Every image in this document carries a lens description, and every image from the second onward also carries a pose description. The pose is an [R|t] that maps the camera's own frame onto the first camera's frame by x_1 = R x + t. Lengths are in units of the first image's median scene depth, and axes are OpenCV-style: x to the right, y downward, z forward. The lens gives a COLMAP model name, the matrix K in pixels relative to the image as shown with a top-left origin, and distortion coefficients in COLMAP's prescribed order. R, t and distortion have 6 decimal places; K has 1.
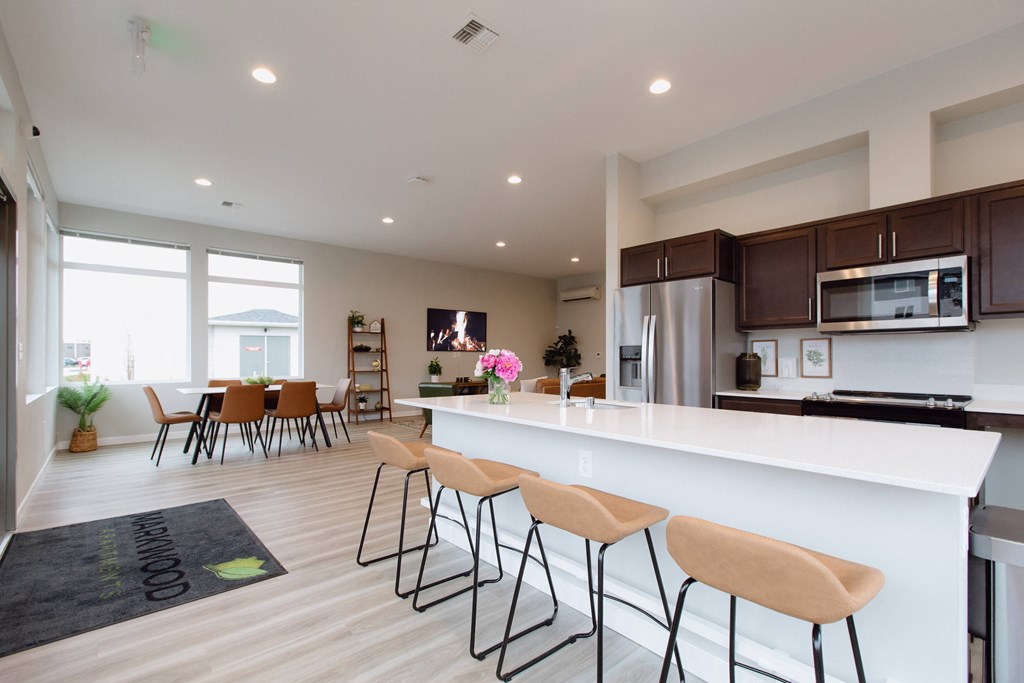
lens RADIAL K [[460.8, 0, 514.4], [0, 460.8, 363.0], [0, 0, 1]] dist [-0.003705, 0.001333]
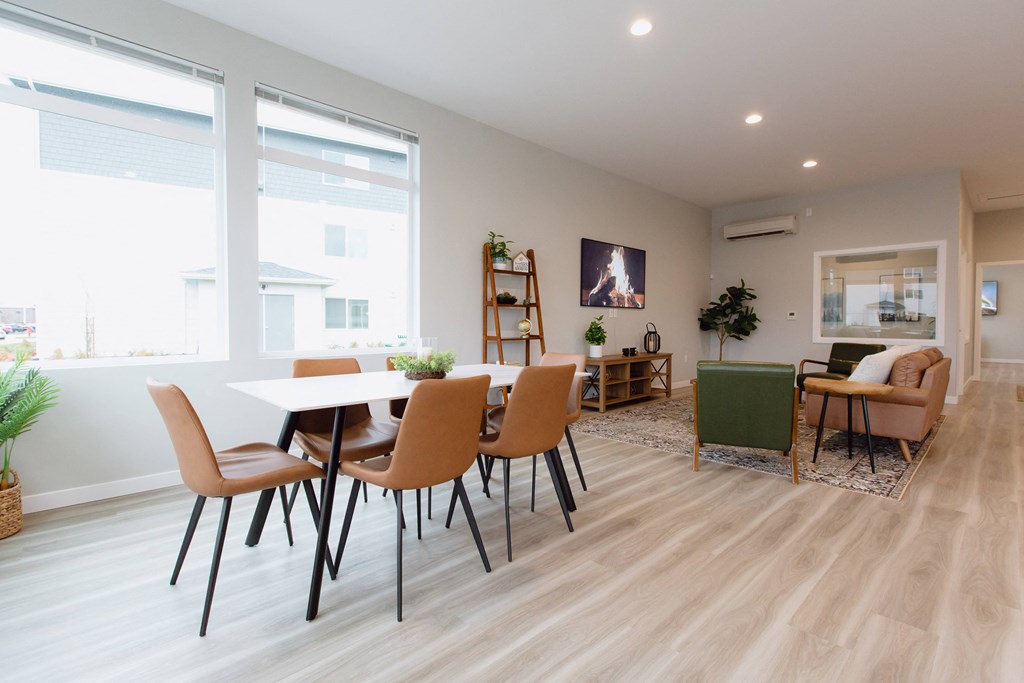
lens RADIAL K [[460.8, 0, 503.2], [0, 460.8, 341.9], [0, 0, 1]] dist [-0.003705, 0.001333]
pose [[0.999207, -0.000021, 0.039820, -0.441986], [-0.000976, 0.999686, 0.025032, 0.010067], [-0.039808, -0.025051, 0.998893, 0.514755]]
